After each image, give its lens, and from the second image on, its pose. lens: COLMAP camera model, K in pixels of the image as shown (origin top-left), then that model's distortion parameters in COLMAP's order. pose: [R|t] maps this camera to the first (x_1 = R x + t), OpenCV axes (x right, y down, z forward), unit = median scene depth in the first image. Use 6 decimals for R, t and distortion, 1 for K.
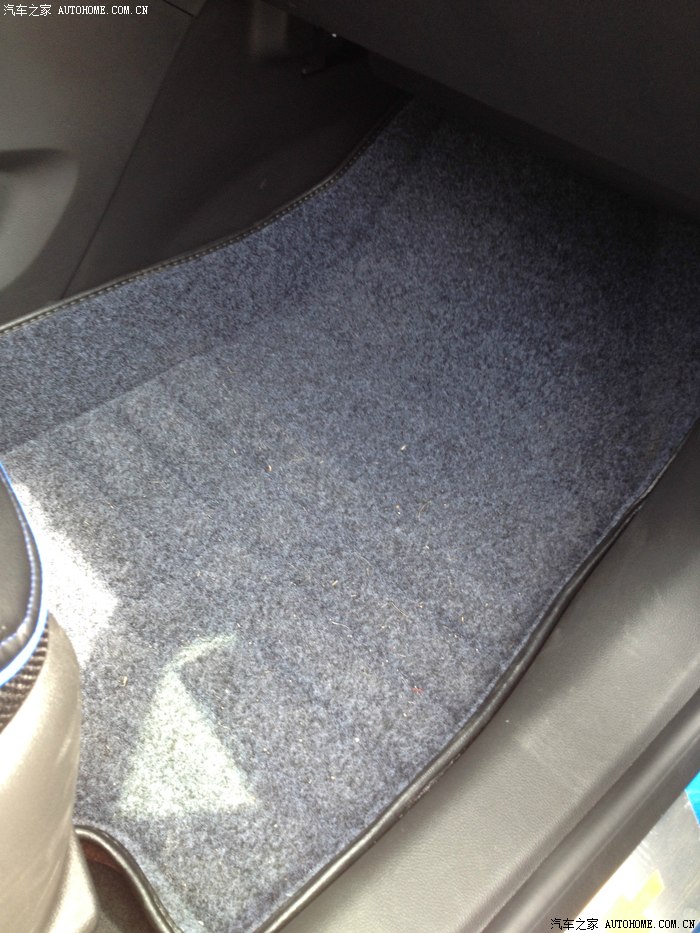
lens RADIAL K [[858.6, 0, 350.0], [0, 858.6, 466.5], [0, 0, 1]] dist [0.009674, -0.084923]
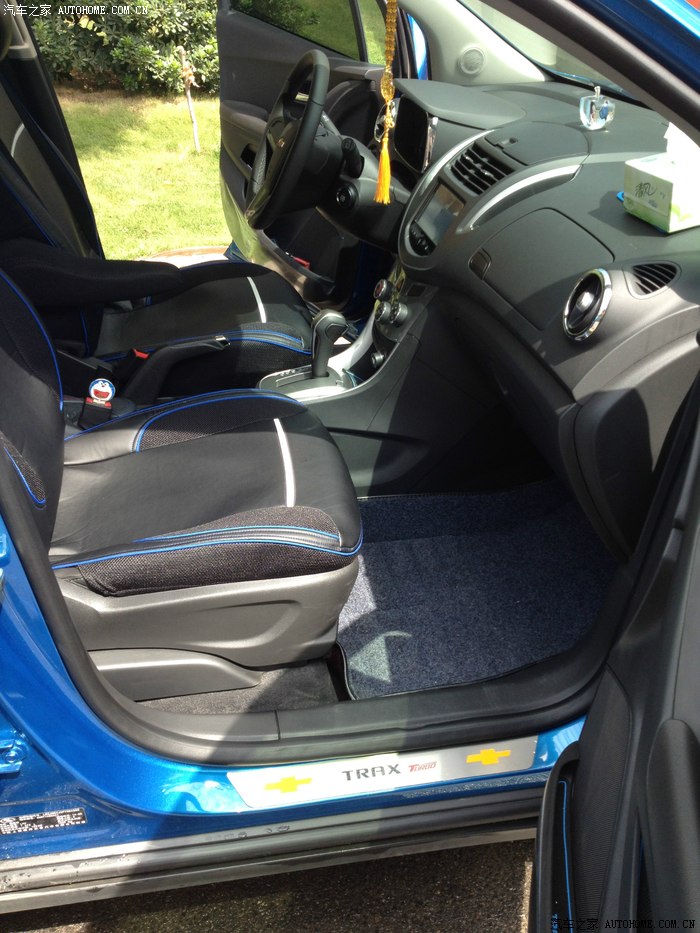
lens RADIAL K [[858.6, 0, 350.0], [0, 858.6, 466.5], [0, 0, 1]] dist [0.009674, -0.084923]
pose [[0.855224, 0.288505, -0.430530, 0.663979], [-0.389483, 0.905827, -0.166677, 0.242412], [0.341898, 0.310230, 0.887053, -1.468886]]
